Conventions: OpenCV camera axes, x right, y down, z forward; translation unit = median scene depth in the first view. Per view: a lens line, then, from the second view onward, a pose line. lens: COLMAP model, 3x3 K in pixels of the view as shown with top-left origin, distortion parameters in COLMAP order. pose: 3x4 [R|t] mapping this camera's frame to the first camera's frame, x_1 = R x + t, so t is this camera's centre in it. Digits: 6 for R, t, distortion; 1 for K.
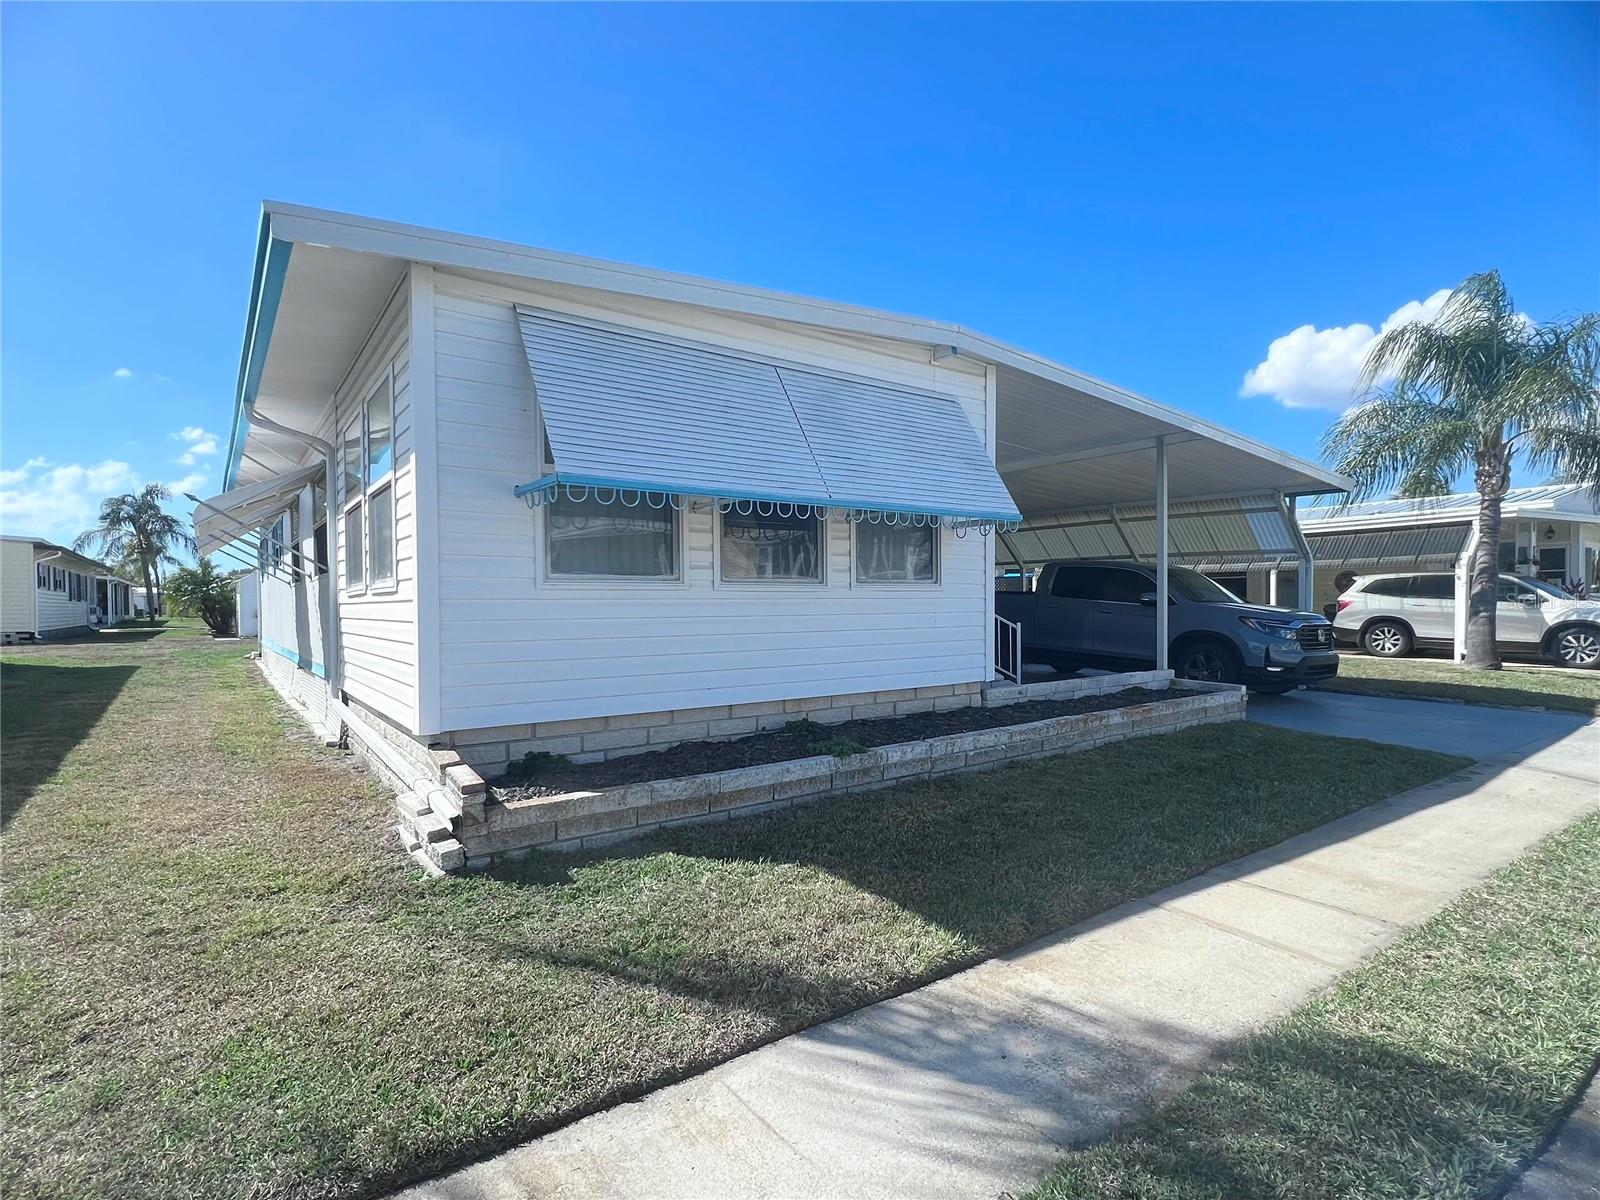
lens RADIAL K [[796.7, 0, 799.5], [0, 796.7, 602.1], [0, 0, 1]] dist [-0.001767, -0.000006]
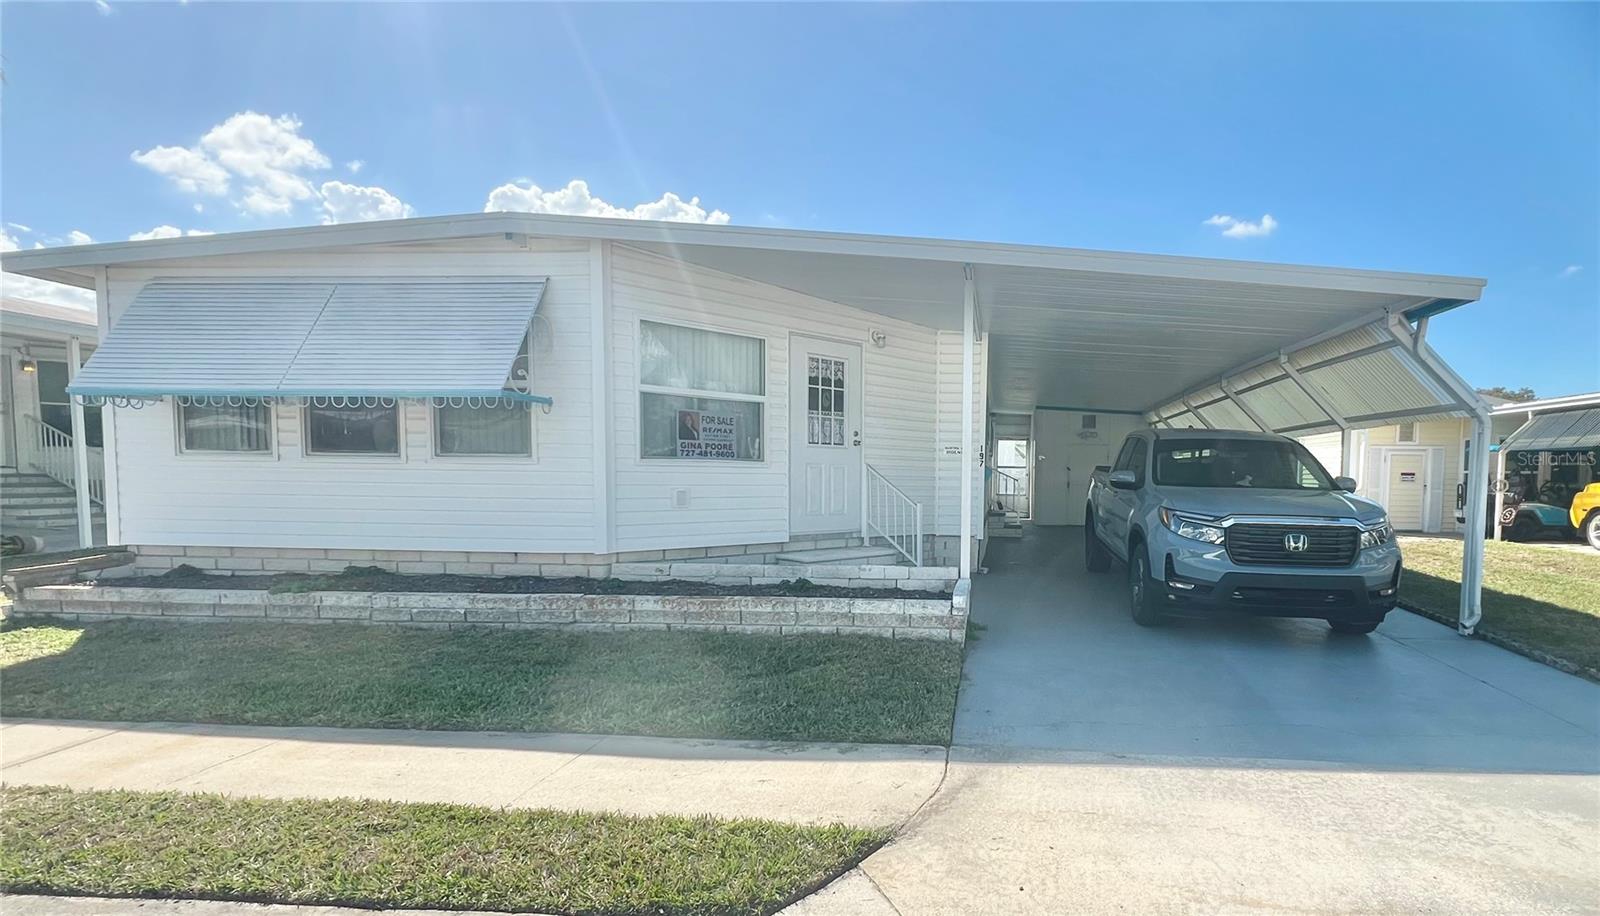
lens RADIAL K [[607.7, 0, 816.6], [0, 607.7, 521.2], [0, 0, 1]] dist [0.000140, 0.000086]
pose [[0.769997, 0.046152, -0.636376, 1.254411], [-0.015521, 0.998440, 0.053630, 0.012799], [0.637858, -0.031417, 0.769513, 0.758216]]
